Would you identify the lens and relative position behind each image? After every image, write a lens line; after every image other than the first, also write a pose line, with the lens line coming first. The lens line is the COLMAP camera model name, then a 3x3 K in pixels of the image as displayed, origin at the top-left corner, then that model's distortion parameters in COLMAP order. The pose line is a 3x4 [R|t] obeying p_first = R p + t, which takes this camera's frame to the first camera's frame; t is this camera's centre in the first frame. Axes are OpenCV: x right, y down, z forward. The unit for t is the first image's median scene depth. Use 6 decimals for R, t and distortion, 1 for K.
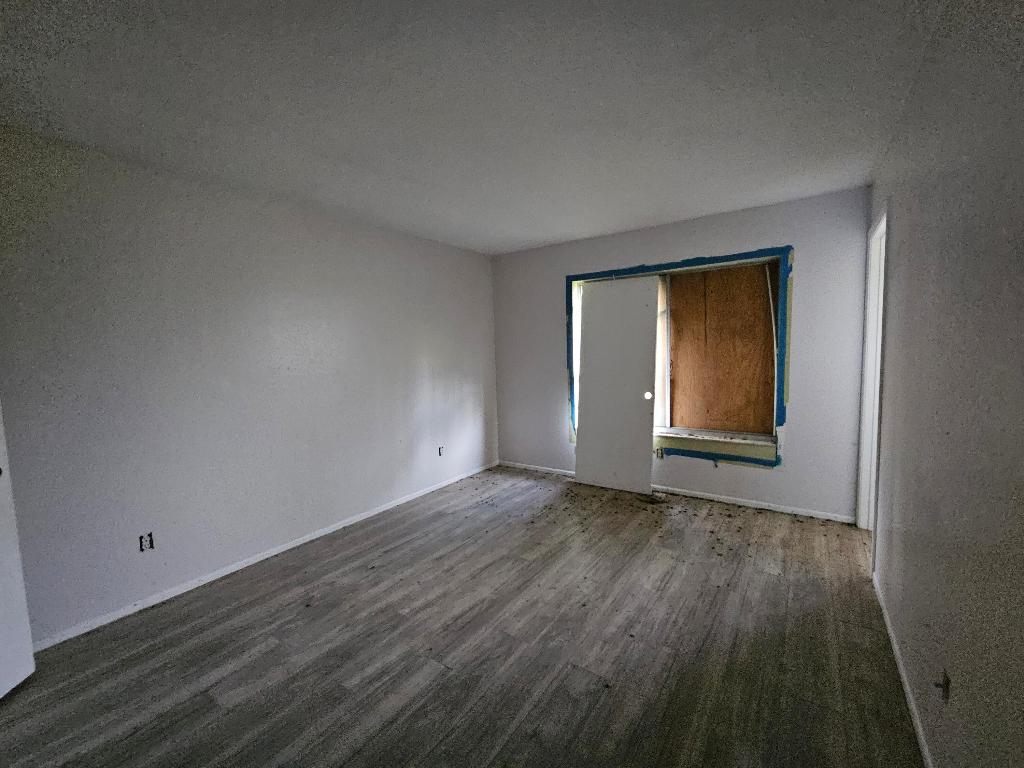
lens RADIAL K [[420.0, 0, 511.9], [0, 420.0, 383.3], [0, 0, 1]] dist [-0.002285, -0.000007]
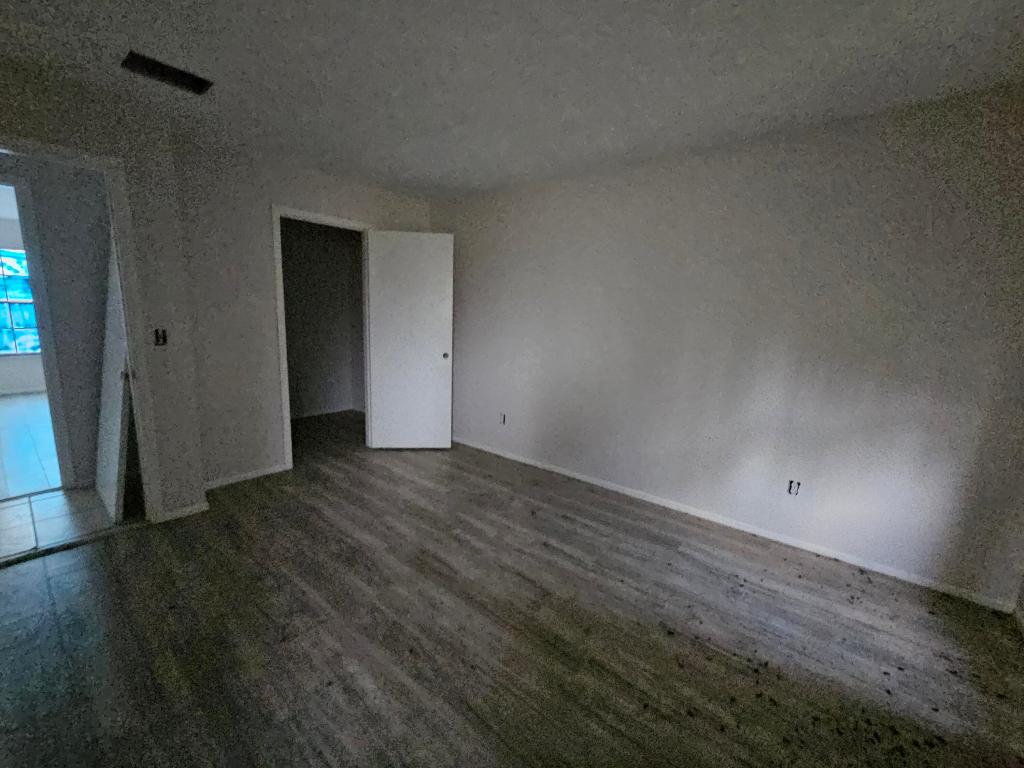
lens RADIAL K [[420.0, 0, 511.5], [0, 420.0, 384.4], [0, 0, 1]] dist [-0.002285, -0.000007]
pose [[-0.064151, 0.203124, -0.977049, 0.583228], [-0.116242, 0.970880, 0.209474, -0.089473], [0.991147, 0.127012, -0.038672, 0.828393]]
